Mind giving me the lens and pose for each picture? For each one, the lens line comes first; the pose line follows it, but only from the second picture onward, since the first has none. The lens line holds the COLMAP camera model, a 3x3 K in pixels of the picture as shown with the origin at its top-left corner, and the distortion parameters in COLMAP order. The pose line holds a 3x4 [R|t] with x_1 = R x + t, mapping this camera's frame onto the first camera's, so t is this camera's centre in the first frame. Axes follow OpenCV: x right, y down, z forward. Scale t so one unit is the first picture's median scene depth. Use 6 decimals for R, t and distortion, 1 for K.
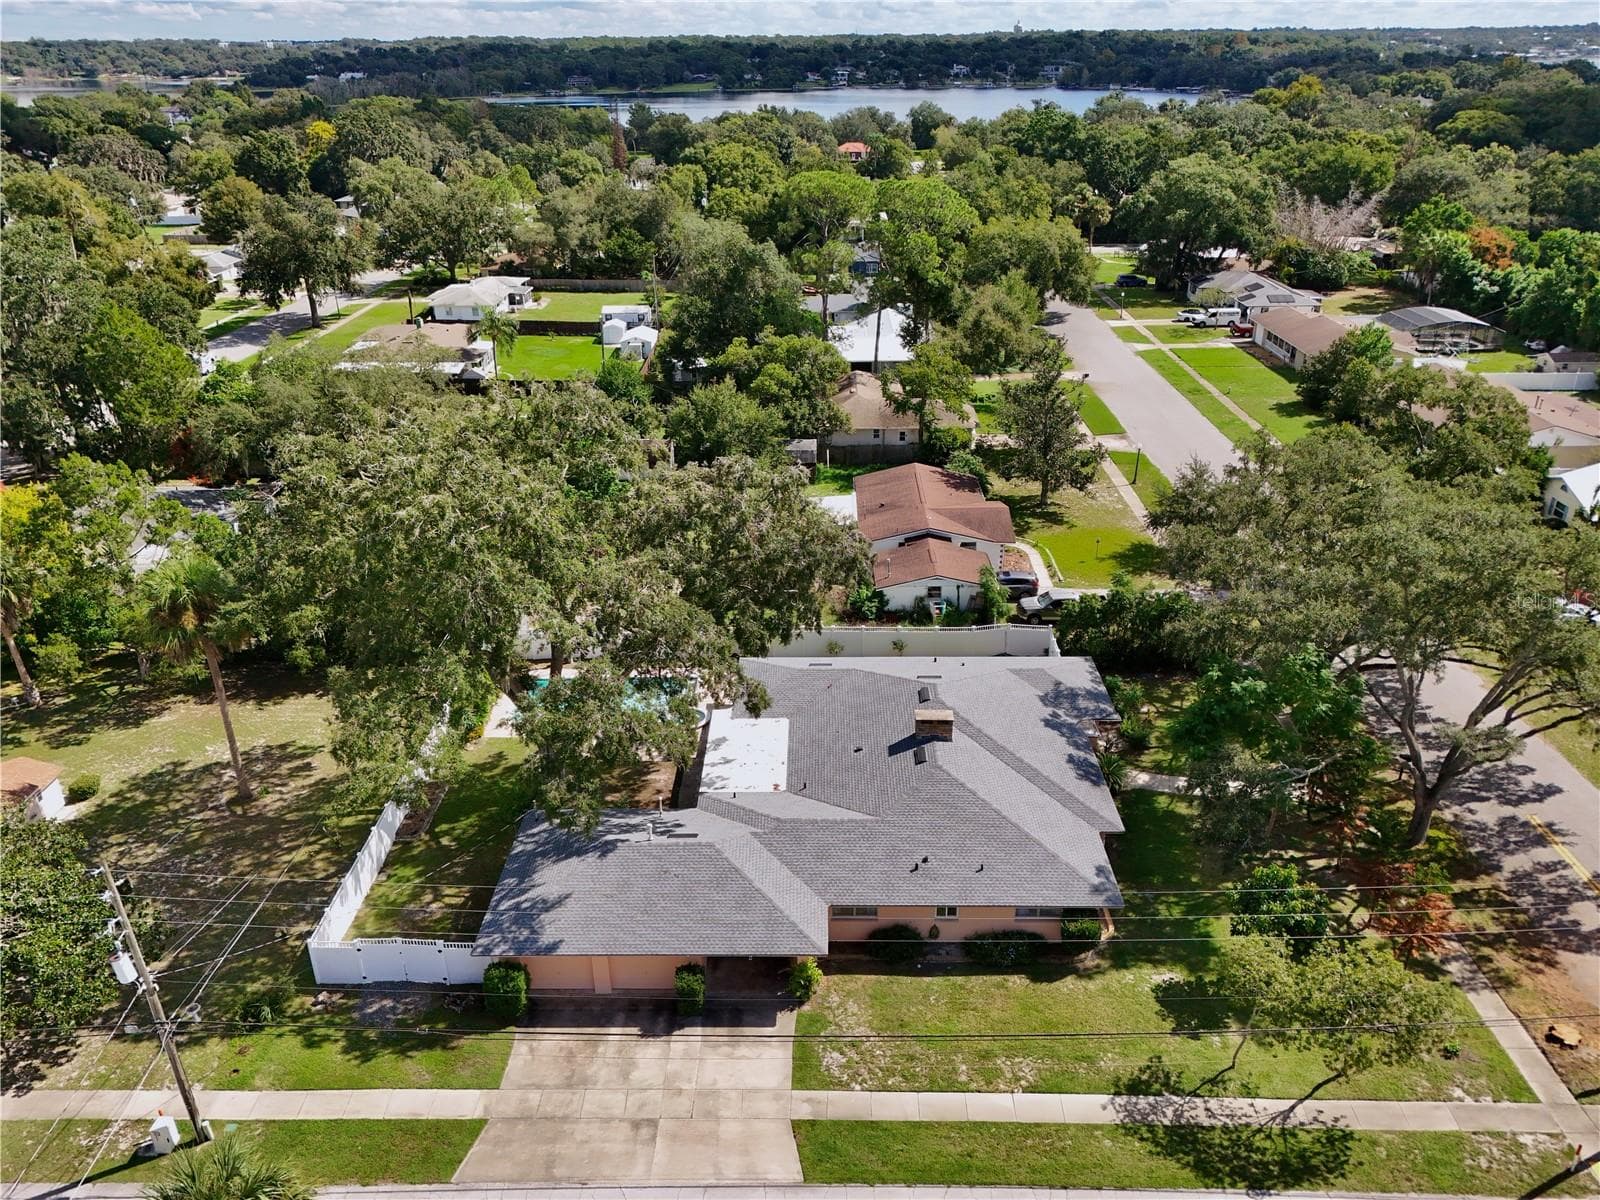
lens RADIAL K [[1174.1, 0, 803.5], [0, 1174.1, 615.5], [0, 0, 1]] dist [0.074019, -0.066161]
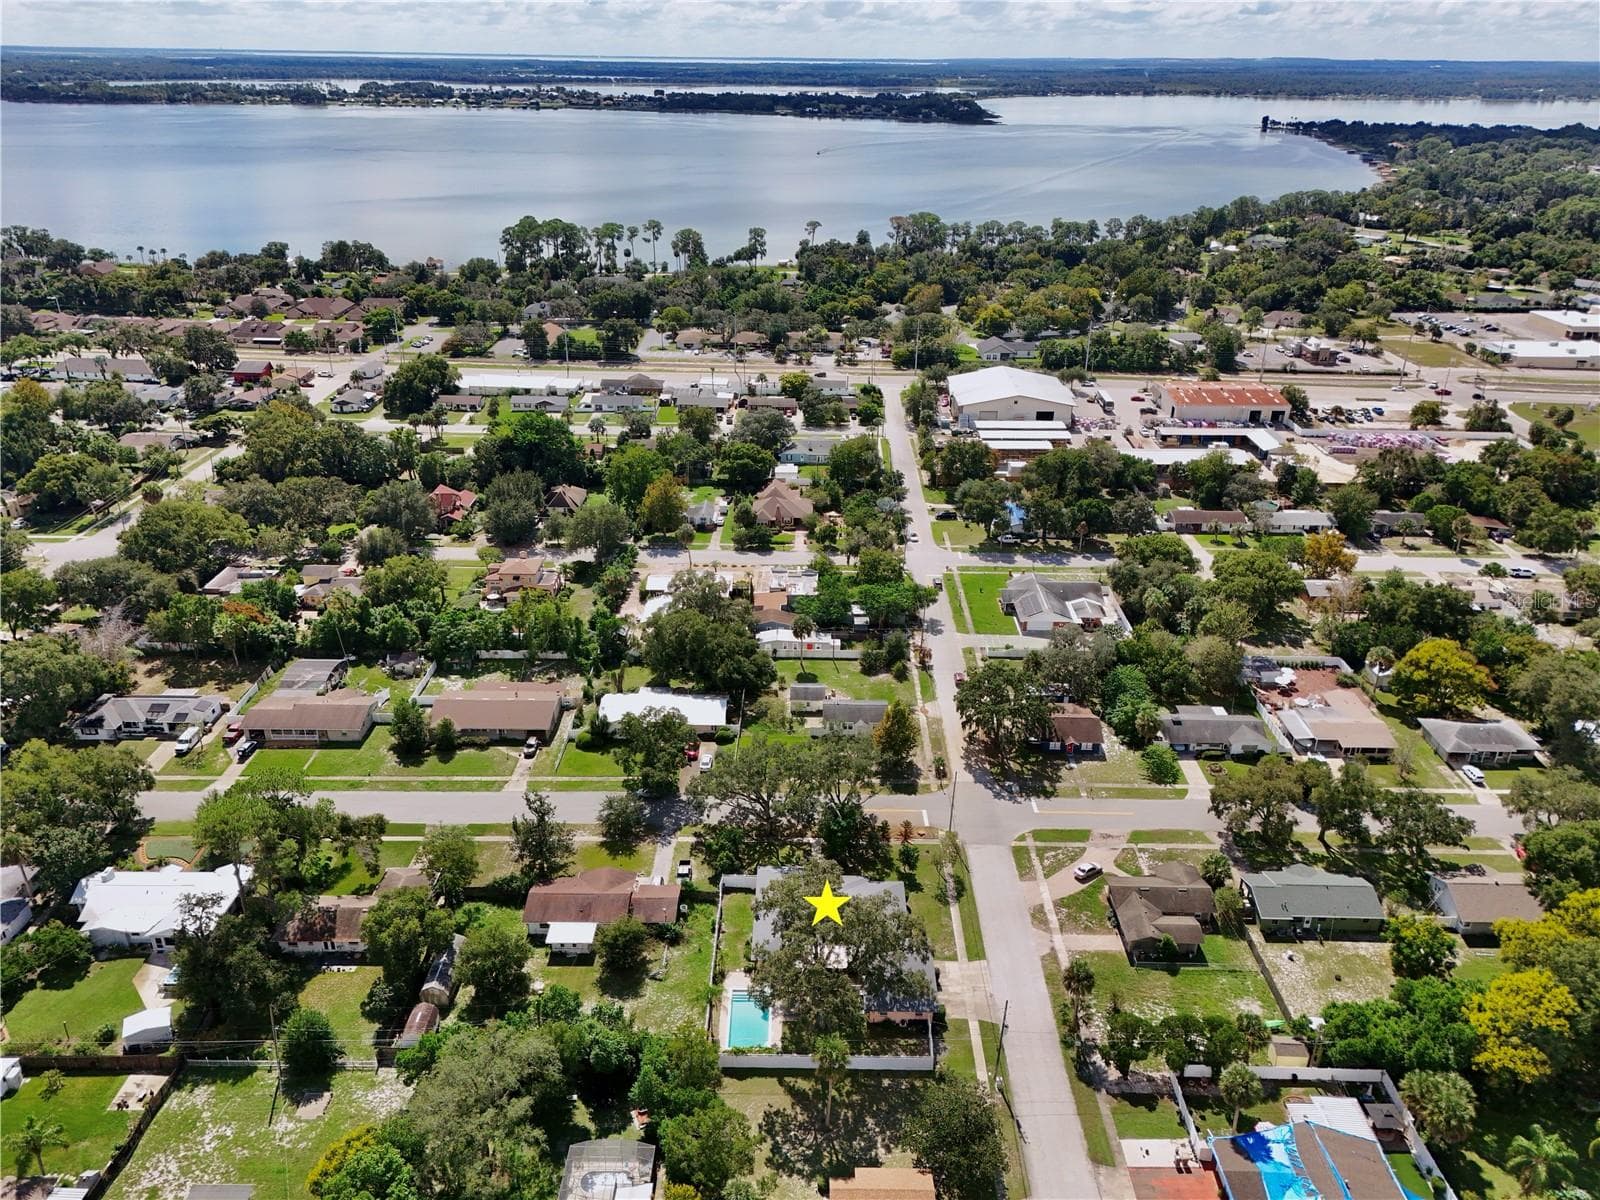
lens RADIAL K [[1174.1, 0, 803.5], [0, 1174.1, 615.5], [0, 0, 1]] dist [0.074019, -0.066161]
pose [[-0.003321, -0.418925, 0.908015, -2.149856], [0.424896, 0.821386, 0.380511, -1.554837], [-0.905236, 0.387075, 0.175272, 0.260929]]
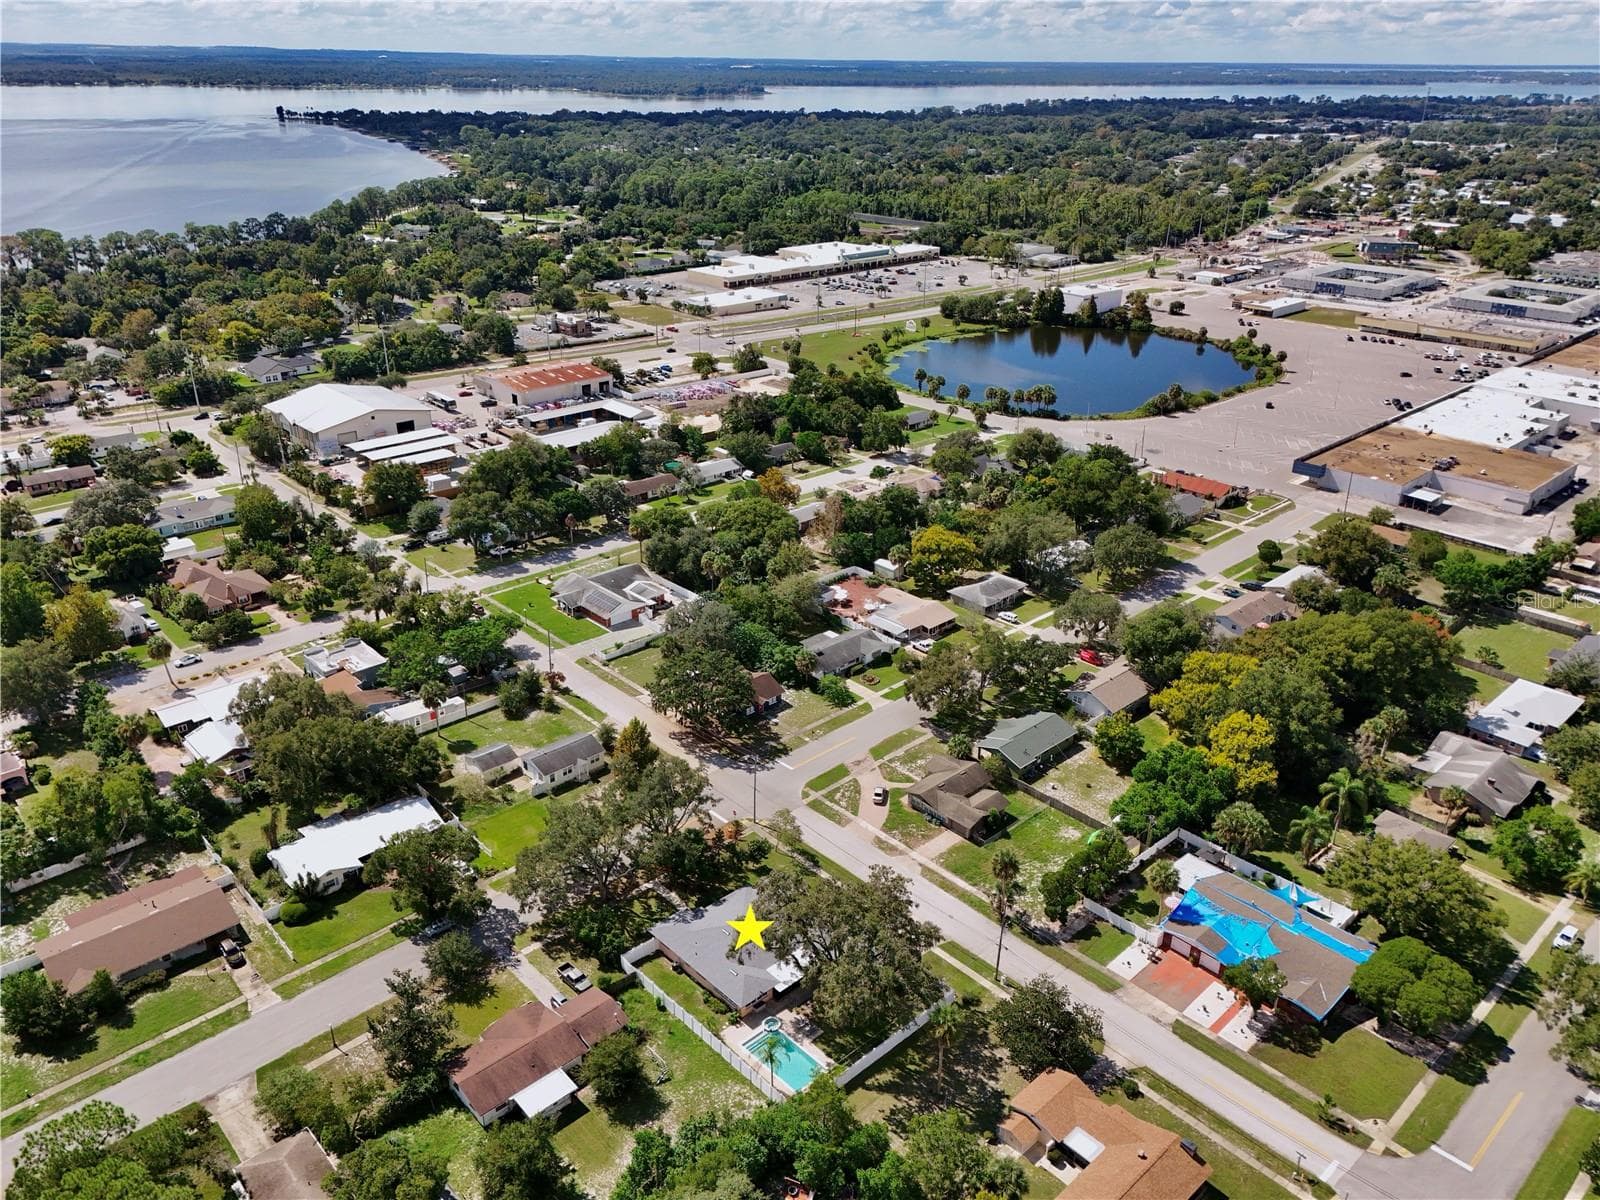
lens RADIAL K [[1174.1, 0, 803.5], [0, 1174.1, 615.5], [0, 0, 1]] dist [0.074019, -0.066161]
pose [[-0.692089, -0.306186, 0.653653, -1.541912], [0.309092, 0.692630, 0.651710, -2.131490], [-0.652284, 0.653081, -0.384722, 1.468361]]
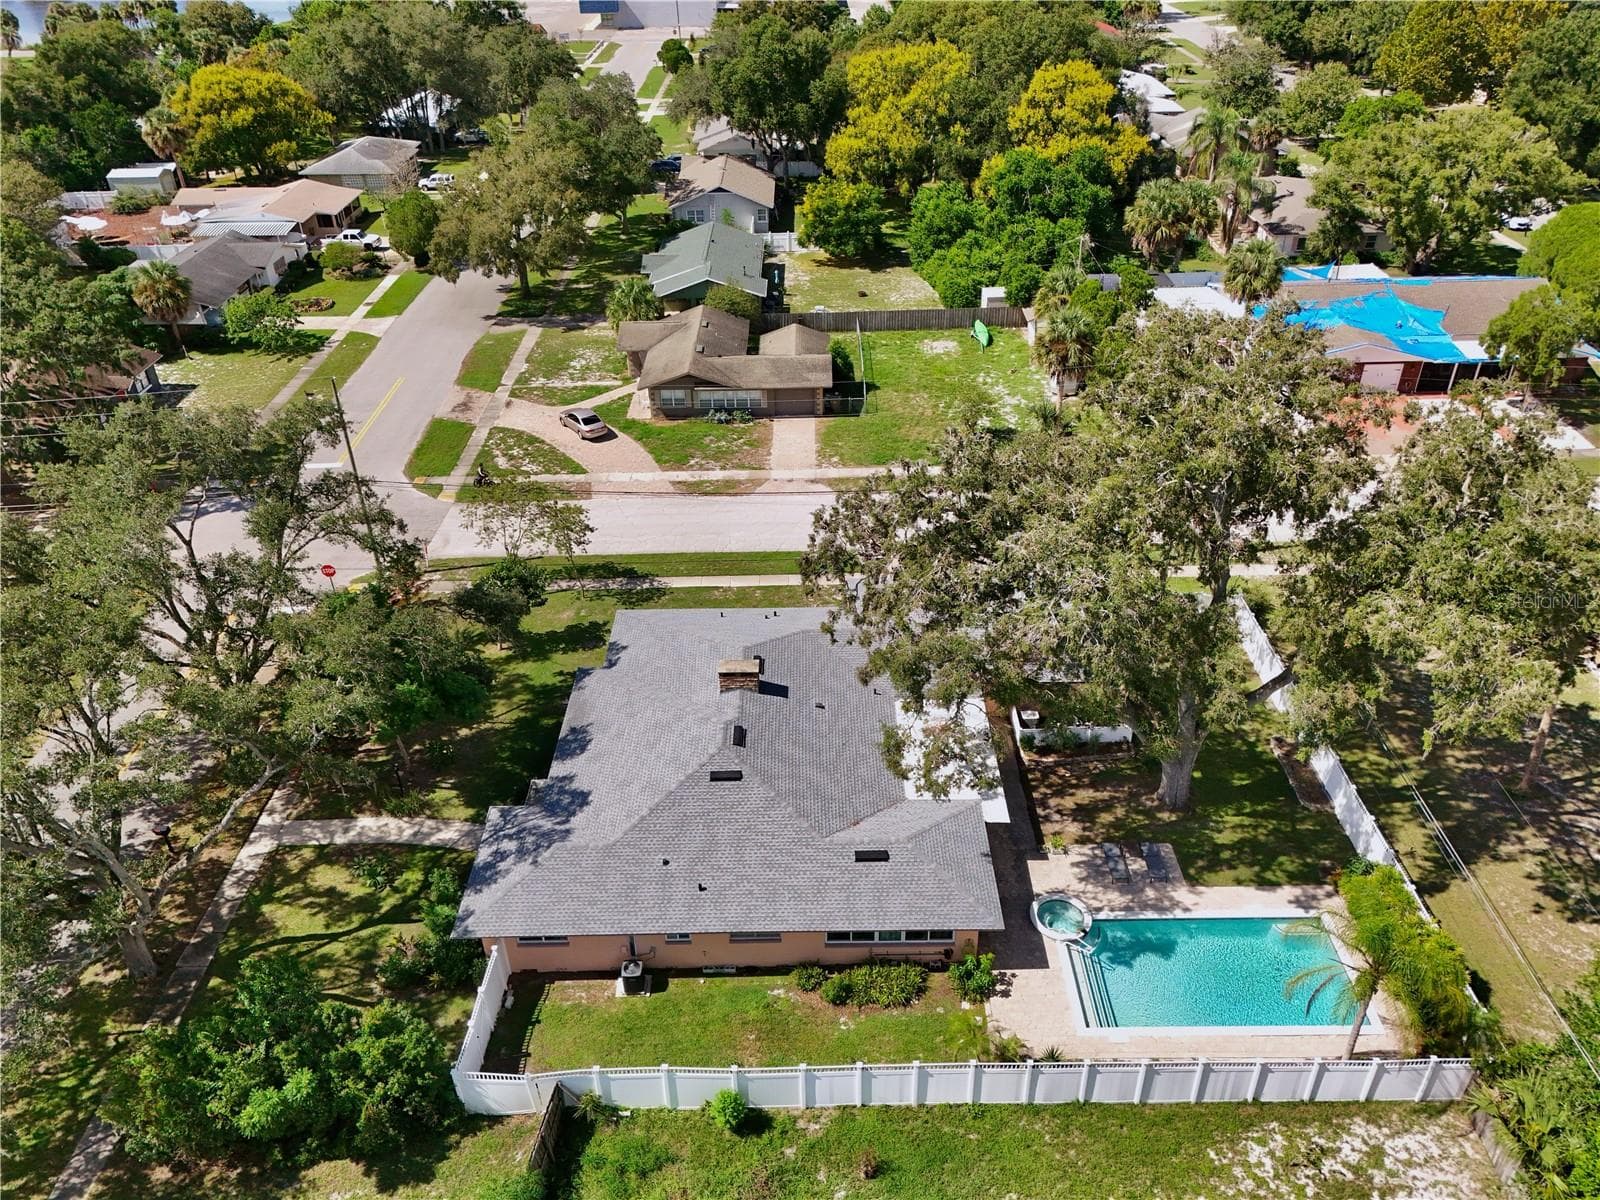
lens RADIAL K [[1181.8, 0, 802.0], [0, 1181.8, 601.5], [0, 0, 1]] dist [0.087481, -0.090209]
pose [[-0.999522, 0.030657, 0.004015, 0.051859], [0.019482, 0.523657, 0.851706, -0.681420], [0.024009, 0.851377, -0.524004, 1.339776]]
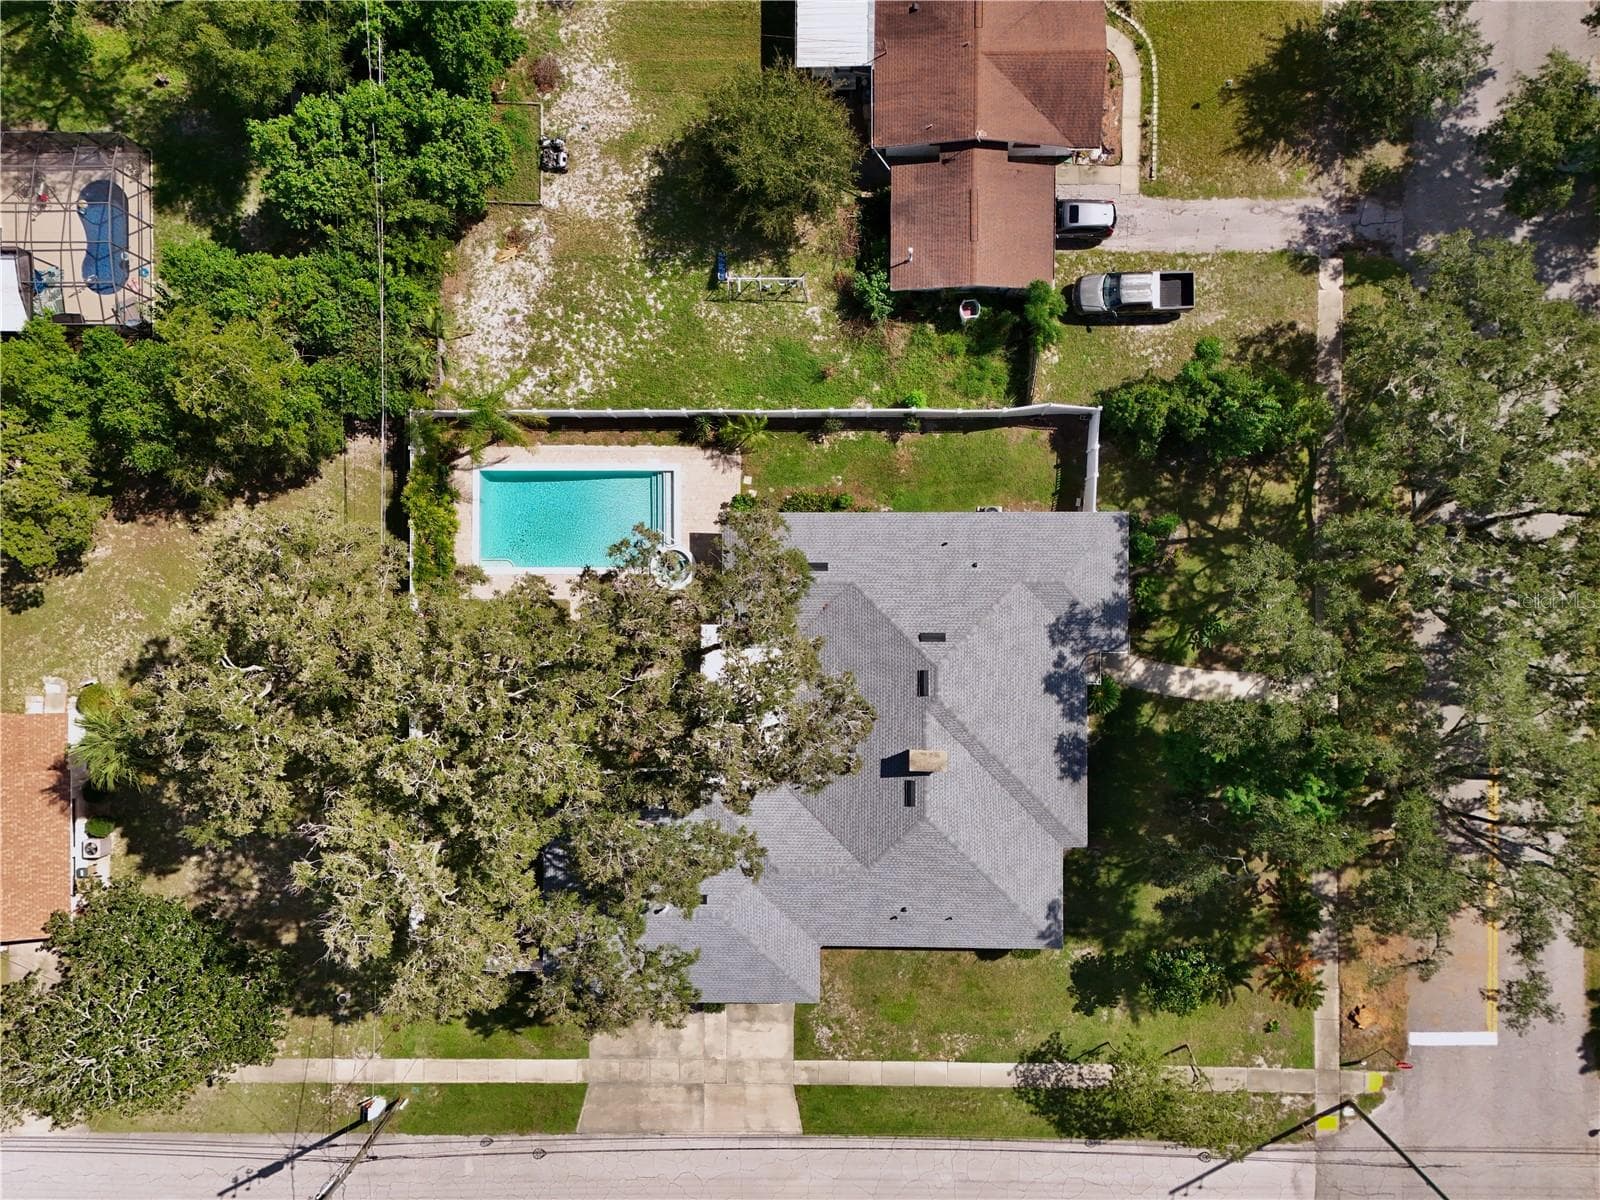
lens RADIAL K [[1174.1, 0, 803.5], [0, 1174.1, 615.5], [0, 0, 1]] dist [0.074019, -0.066161]
pose [[0.999909, -0.010000, -0.009078, 0.014554], [0.012456, 0.423064, 0.906014, -0.812363], [-0.005220, -0.906045, 0.423150, 0.638265]]
